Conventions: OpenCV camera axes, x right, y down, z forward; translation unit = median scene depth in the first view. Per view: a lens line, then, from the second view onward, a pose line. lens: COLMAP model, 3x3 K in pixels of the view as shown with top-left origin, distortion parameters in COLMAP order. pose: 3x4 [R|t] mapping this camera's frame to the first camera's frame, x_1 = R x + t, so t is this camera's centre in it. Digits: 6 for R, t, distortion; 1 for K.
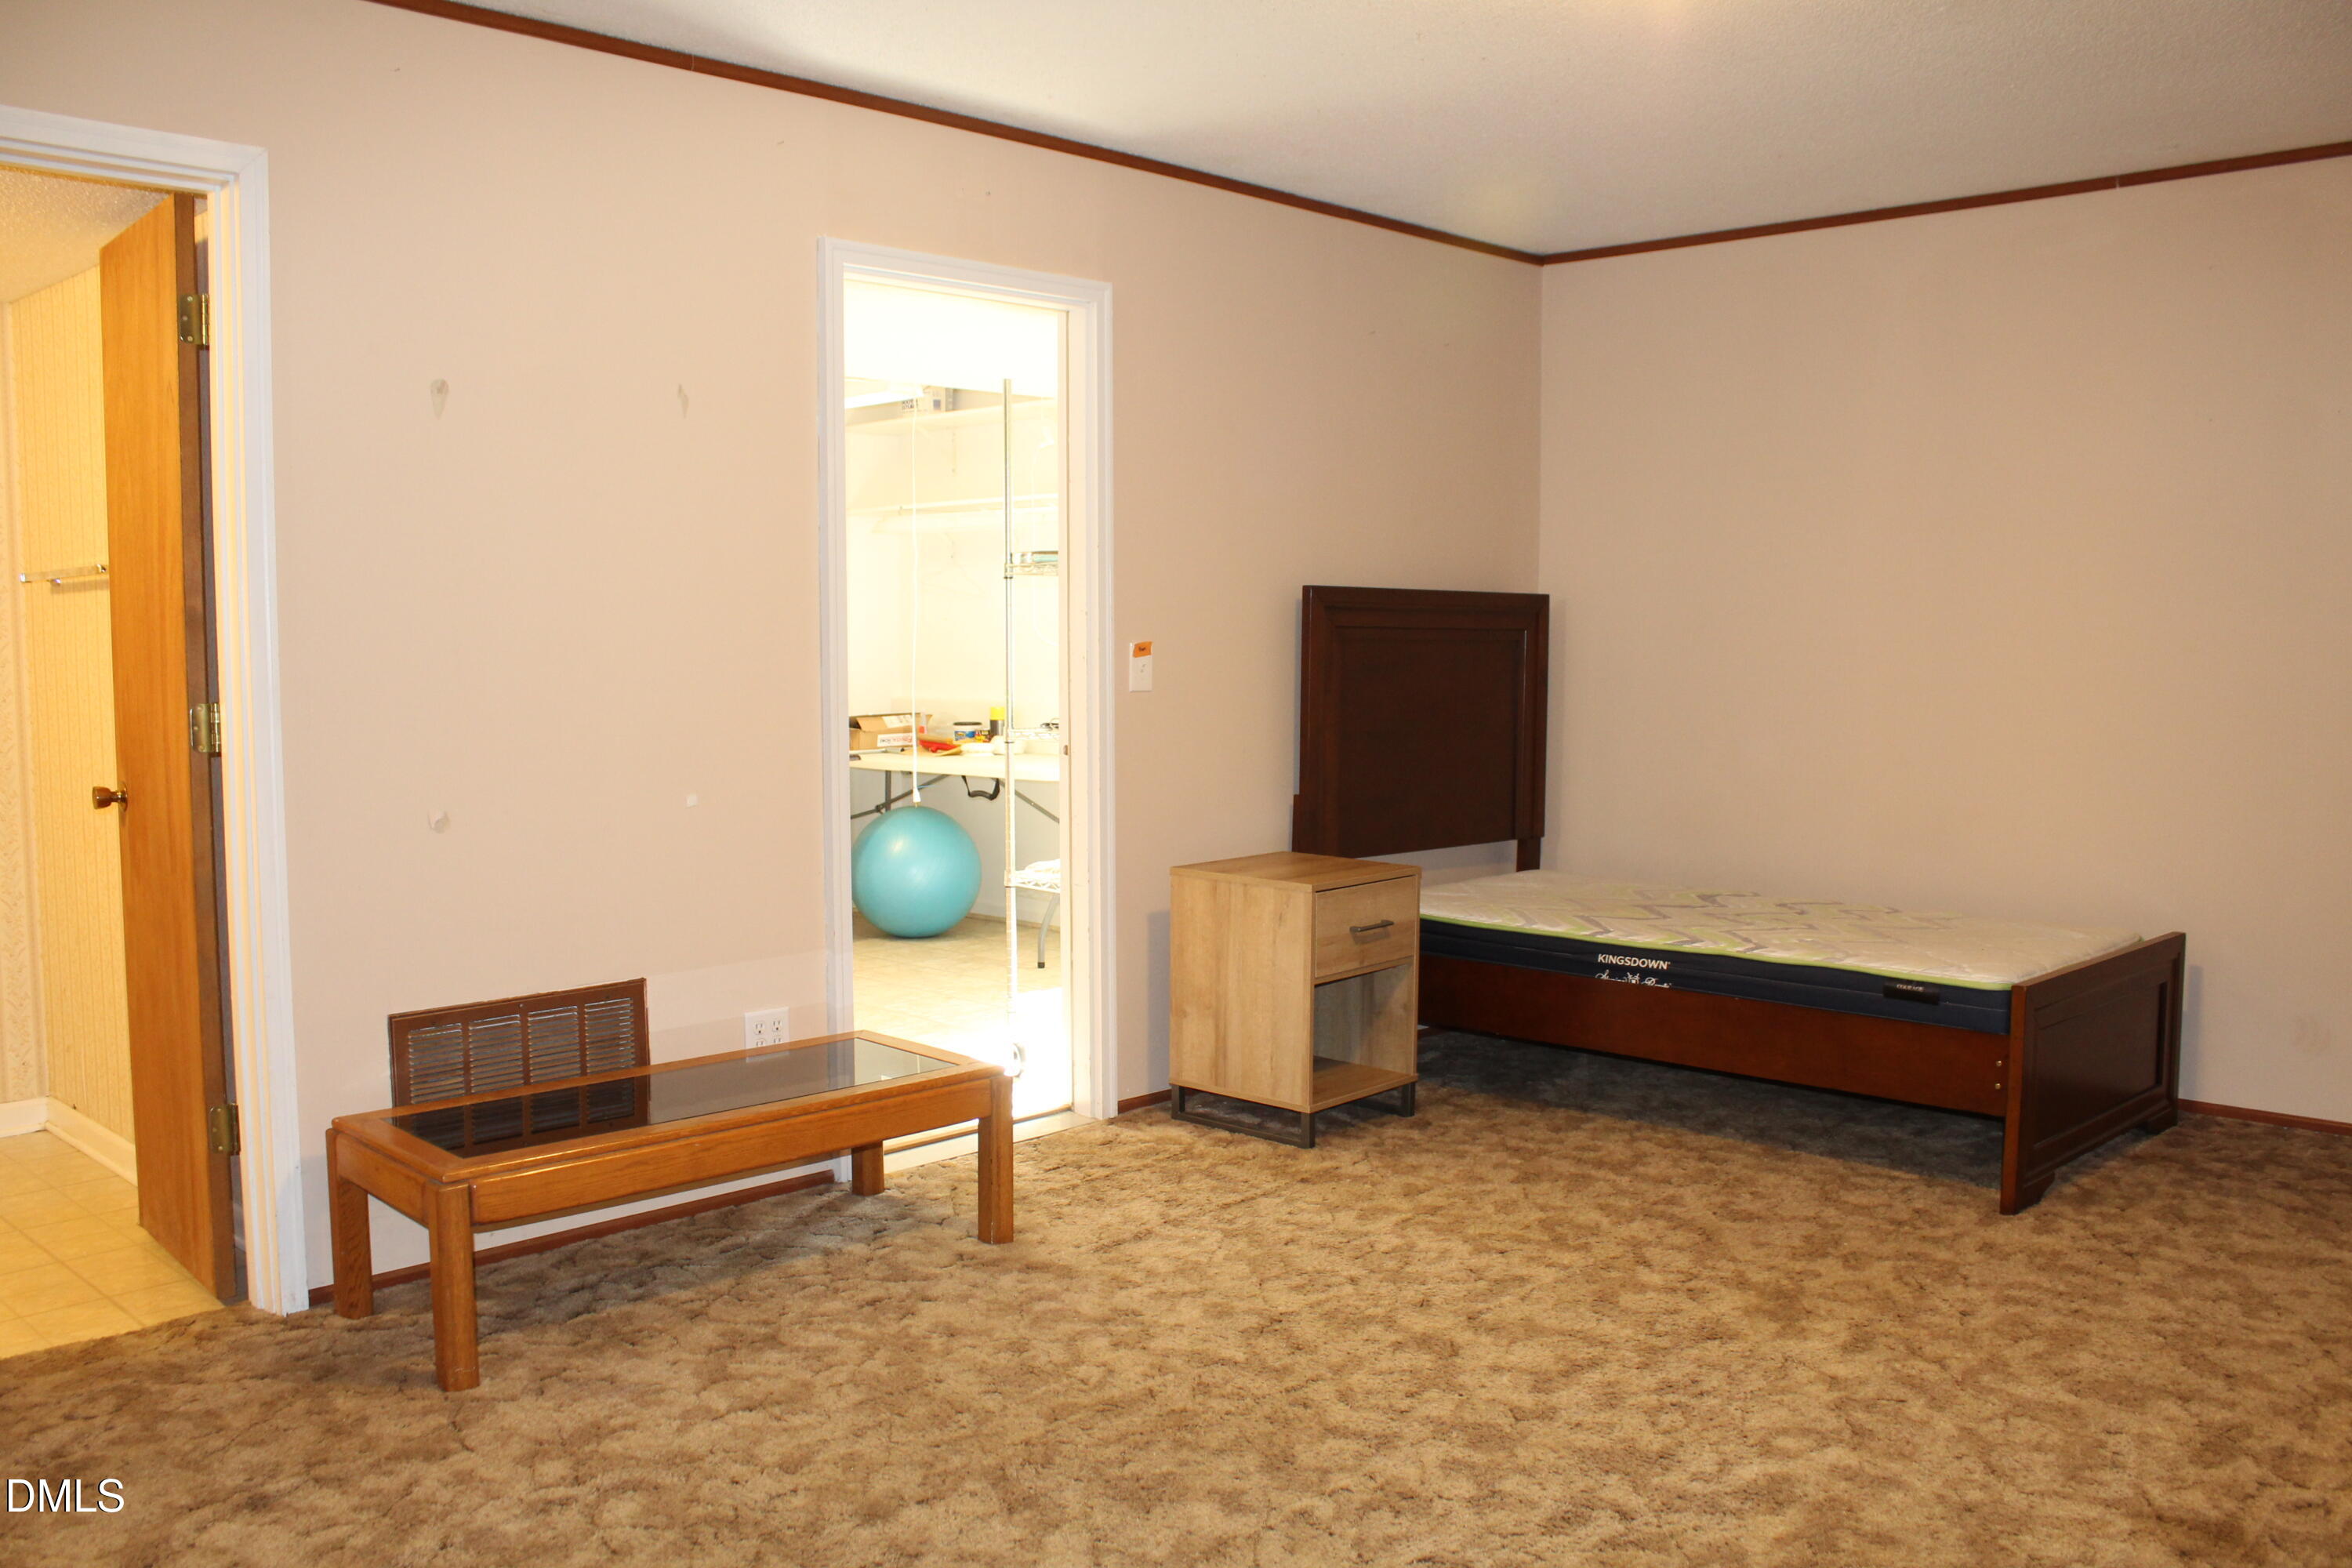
lens RADIAL K [[1961.0, 0, 1176.0], [0, 1961.0, 784.0], [0, 0, 1]] dist [-0.143402, 0.128113]
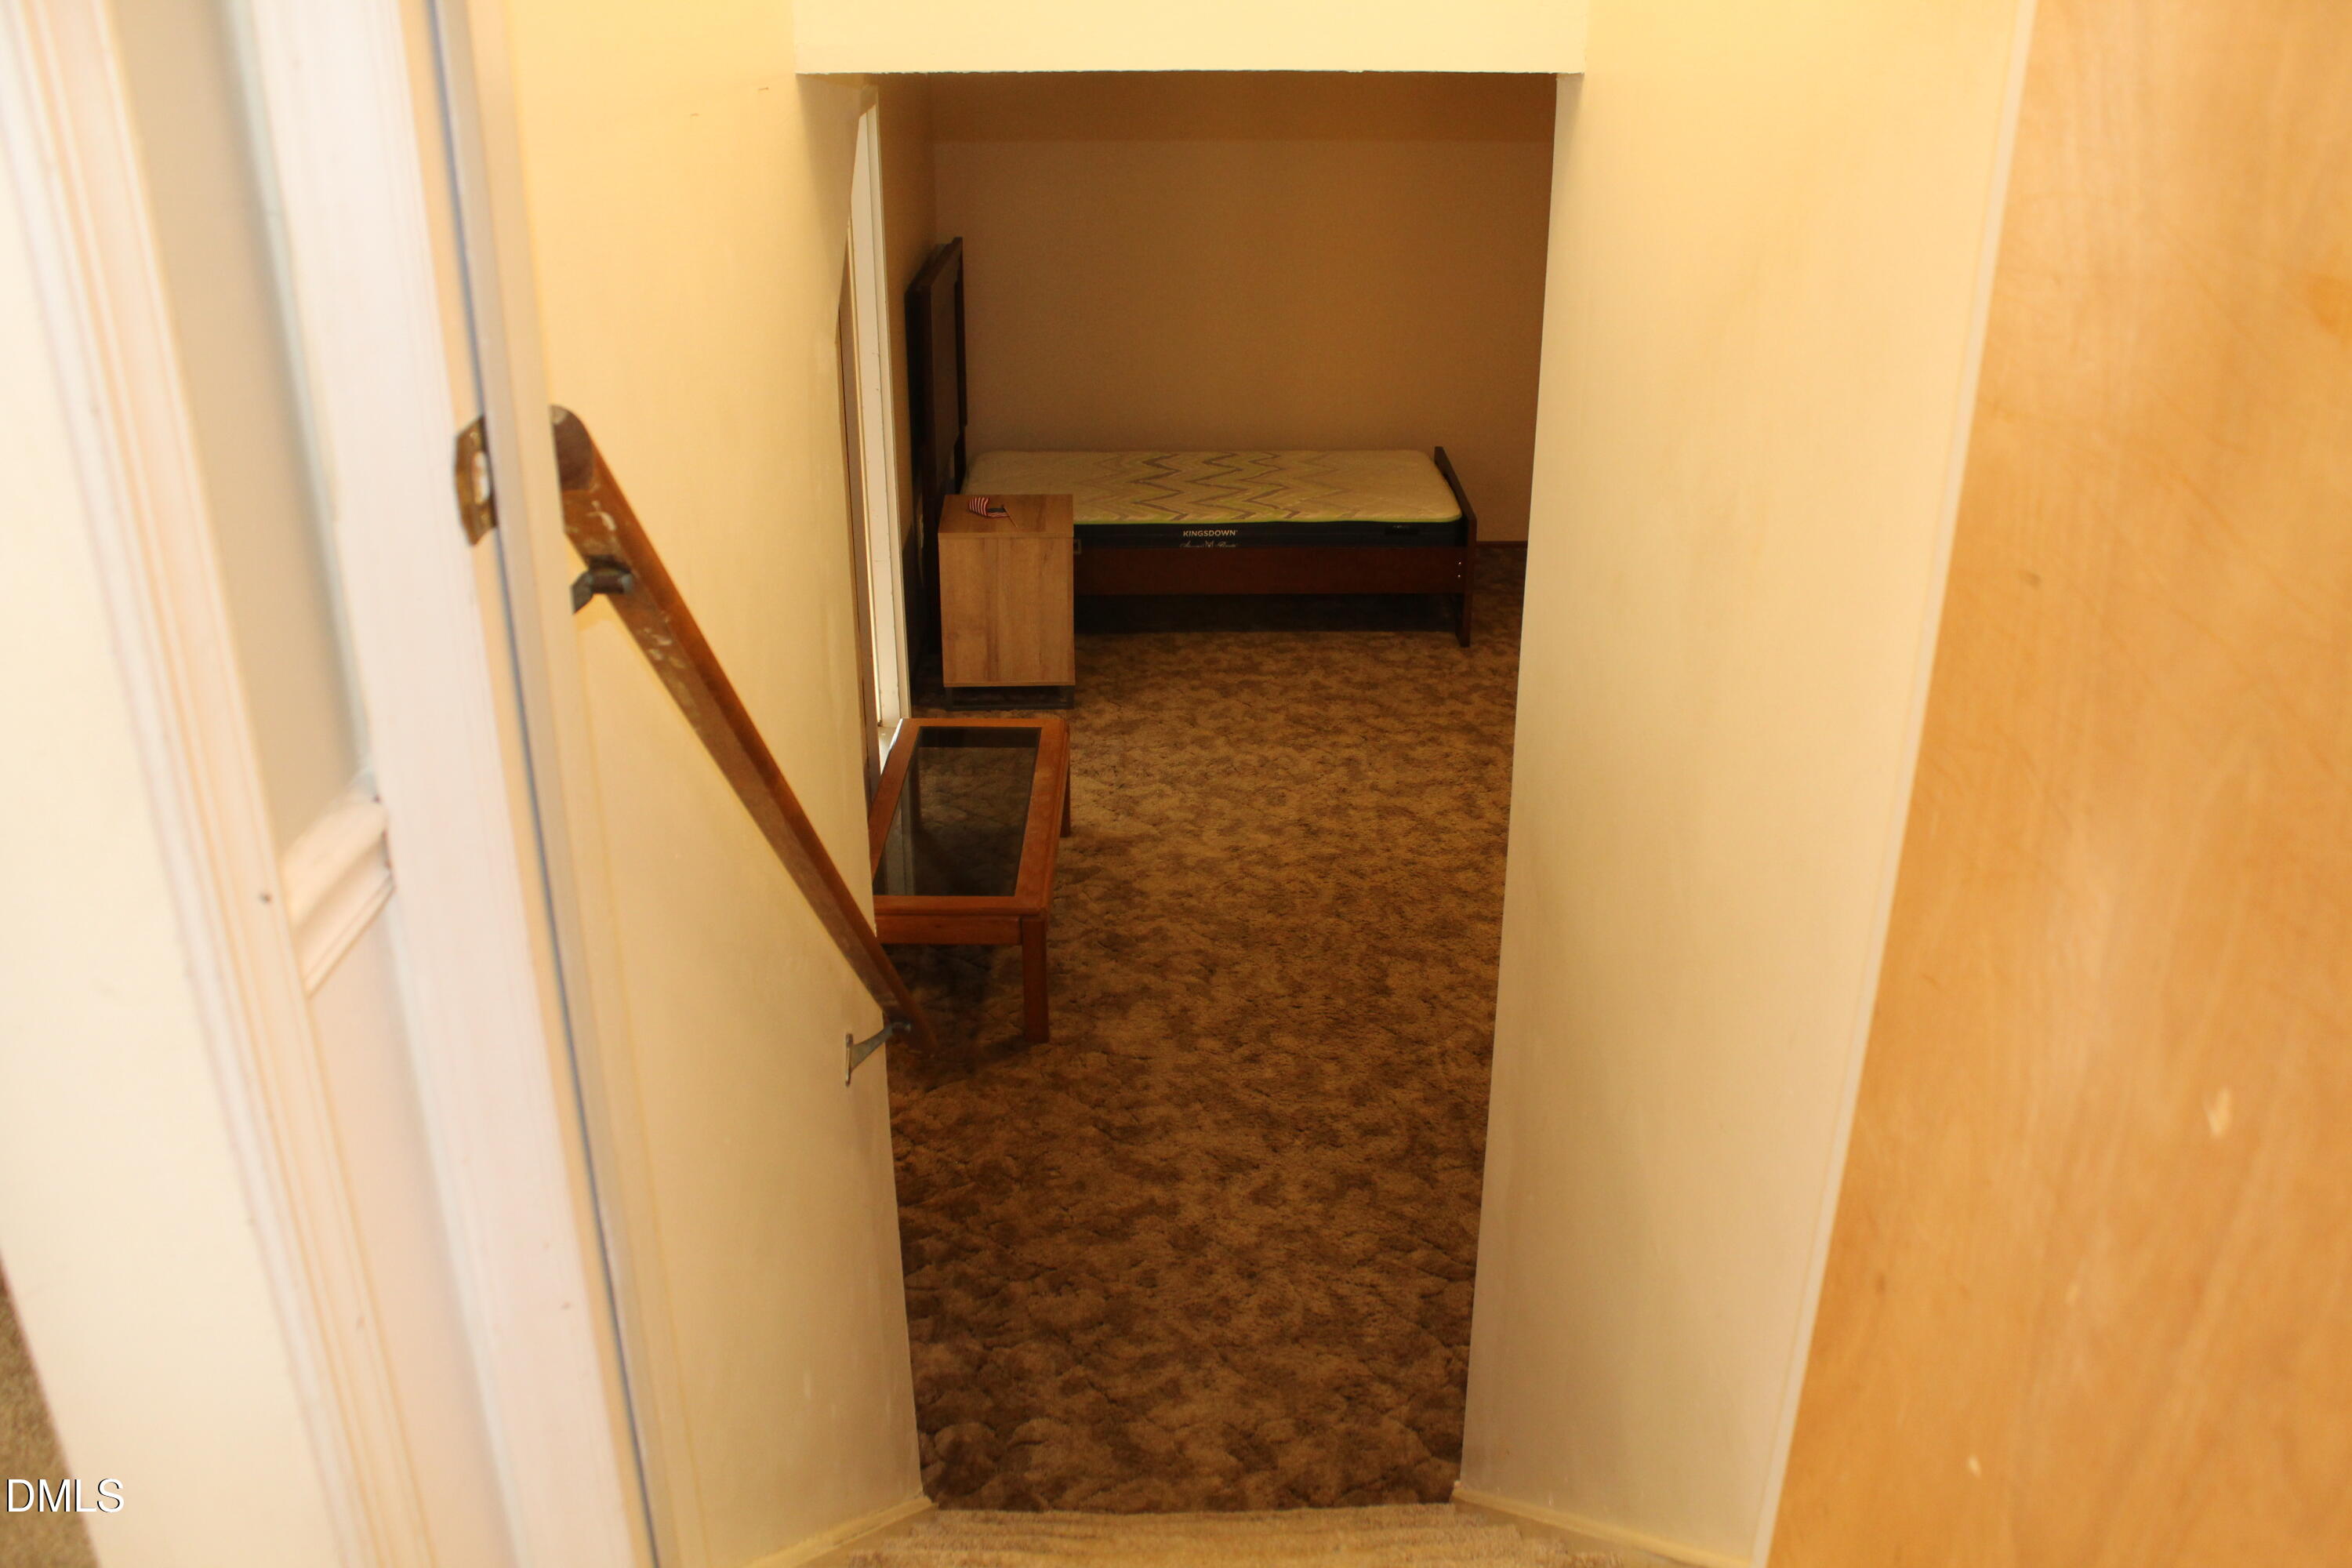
lens RADIAL K [[1961.0, 0, 1176.0], [0, 1961.0, 784.0], [0, 0, 1]] dist [-0.143402, 0.128113]
pose [[0.700779, -0.292811, 0.650515, -1.084740], [0.050658, 0.930004, 0.364043, -0.369419], [-0.711577, -0.222160, 0.666560, -0.048382]]
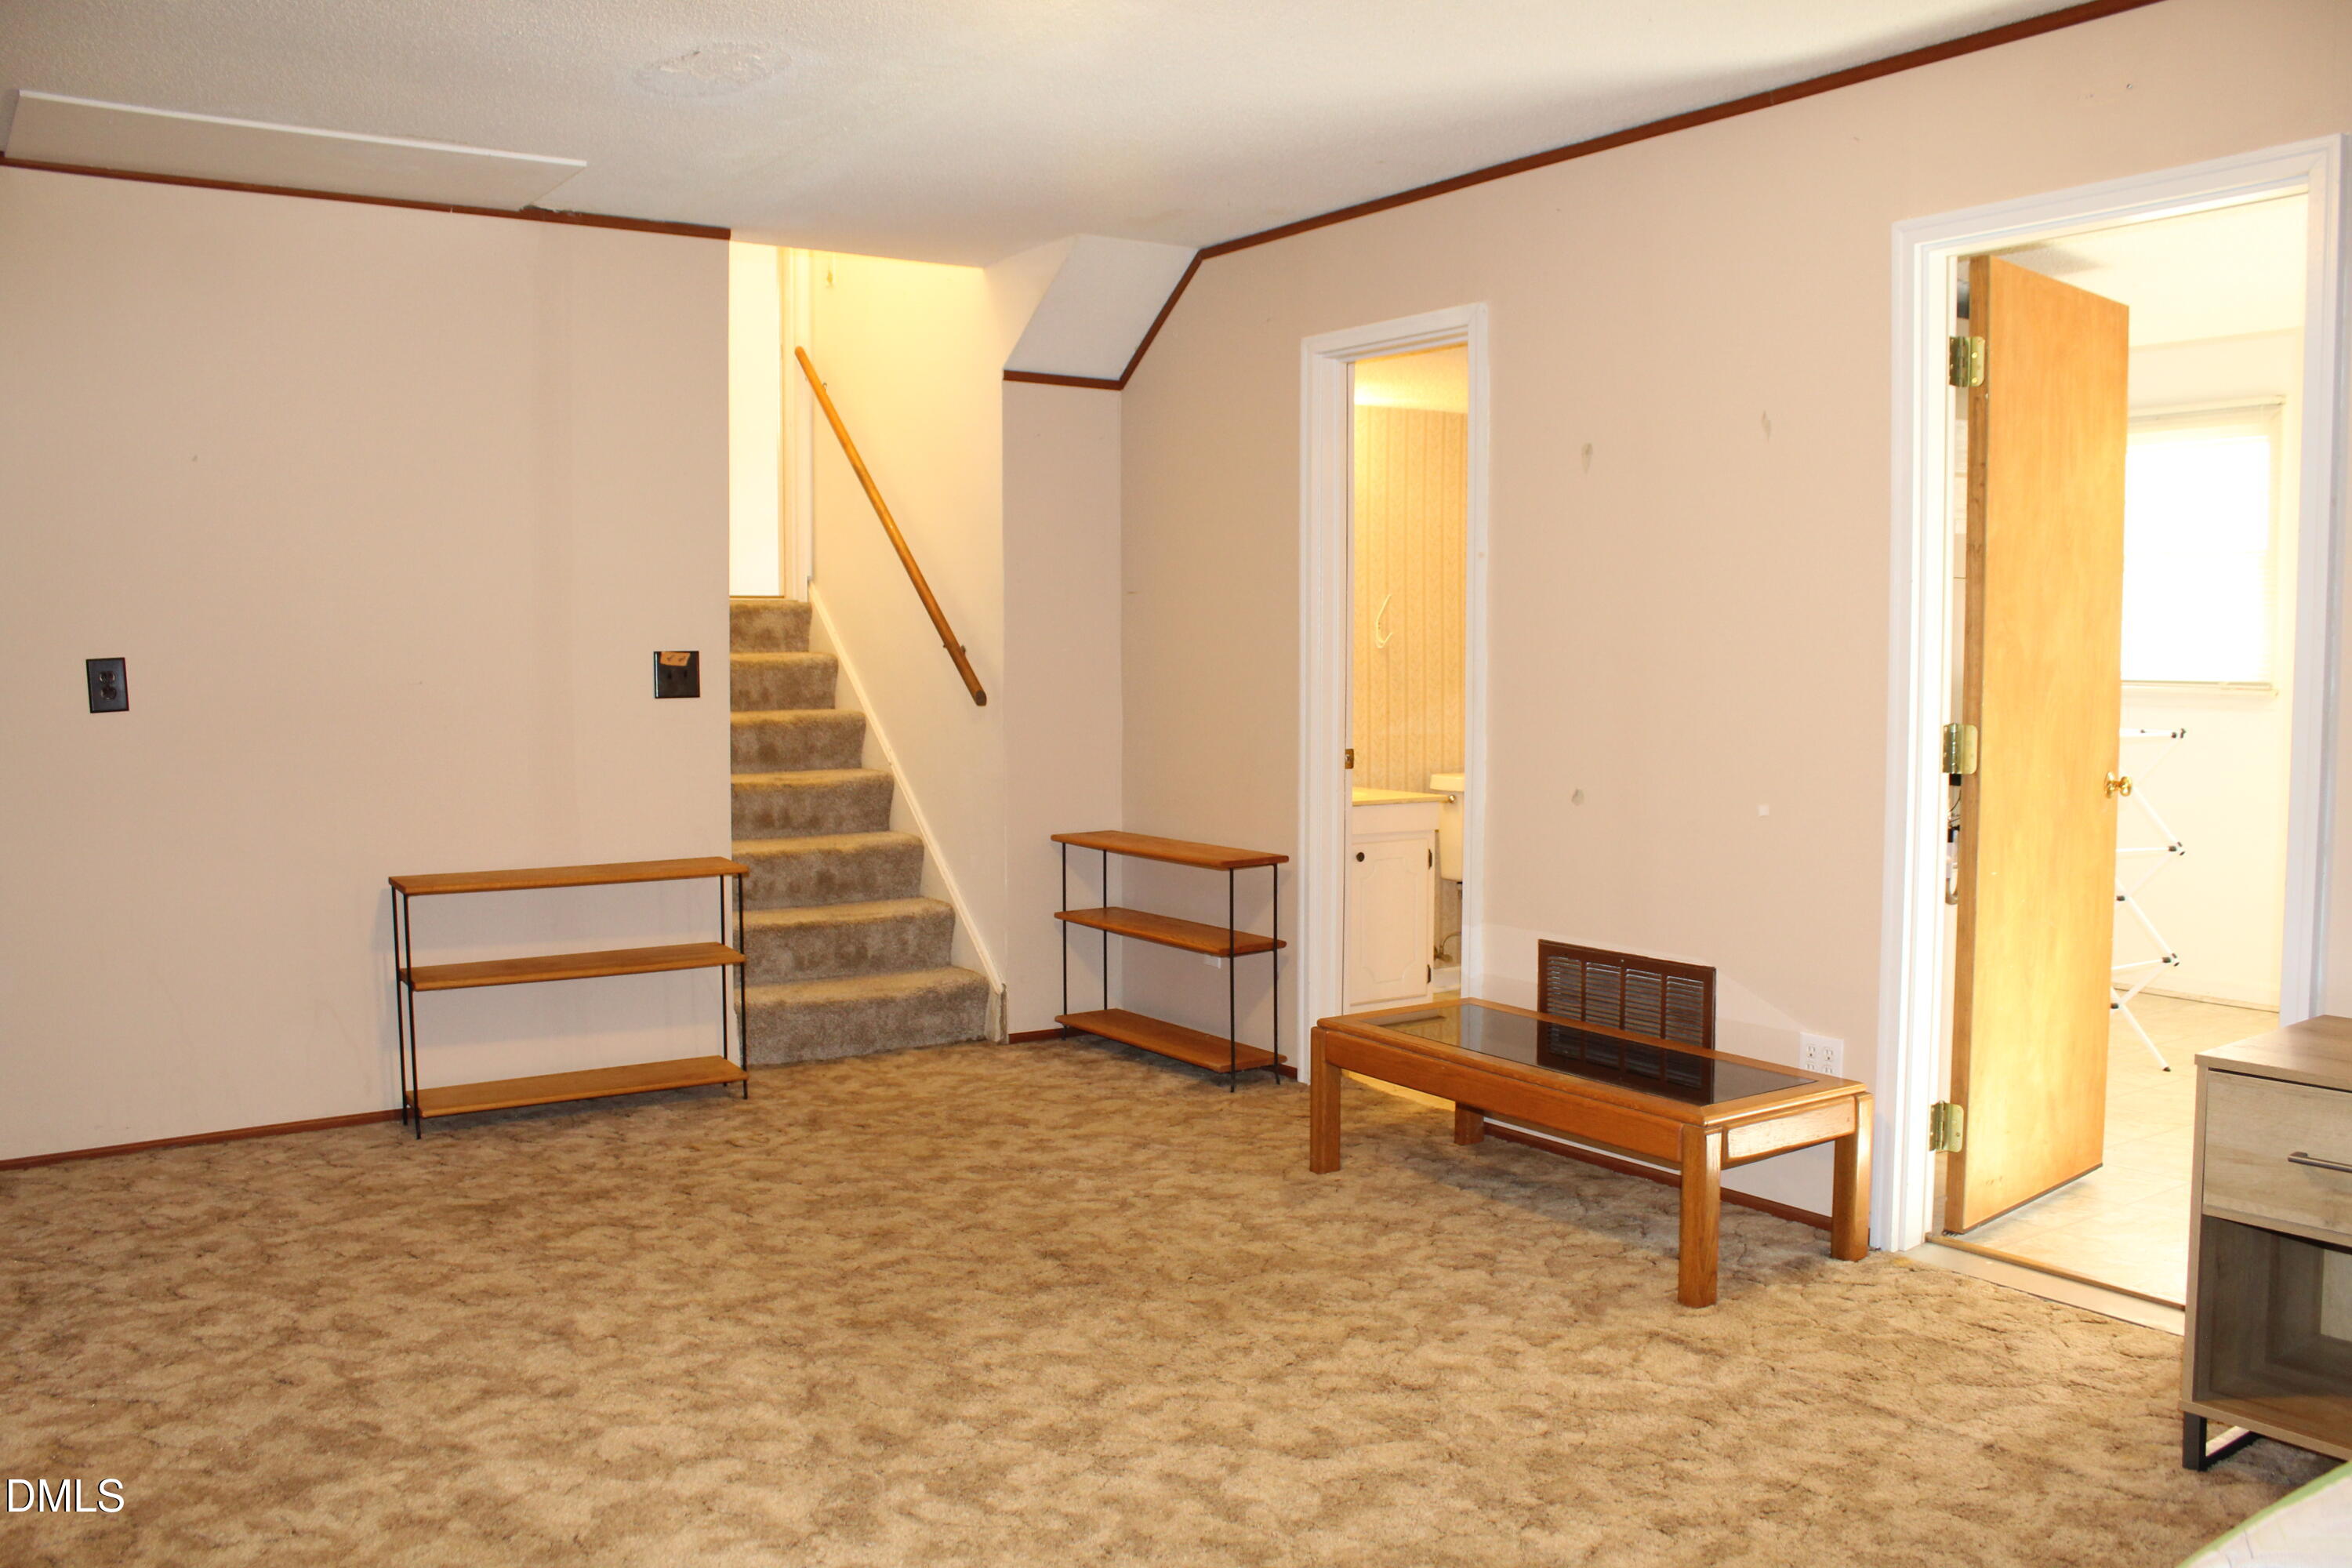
lens RADIAL K [[1961.0, 0, 1176.0], [0, 1961.0, 784.0], [0, 0, 1]] dist [-0.143402, 0.128113]
pose [[-0.191159, 0.073282, -0.978820, 0.924732], [-0.074775, 0.993224, 0.088963, -0.083421], [0.978707, 0.090197, -0.184385, 0.993527]]
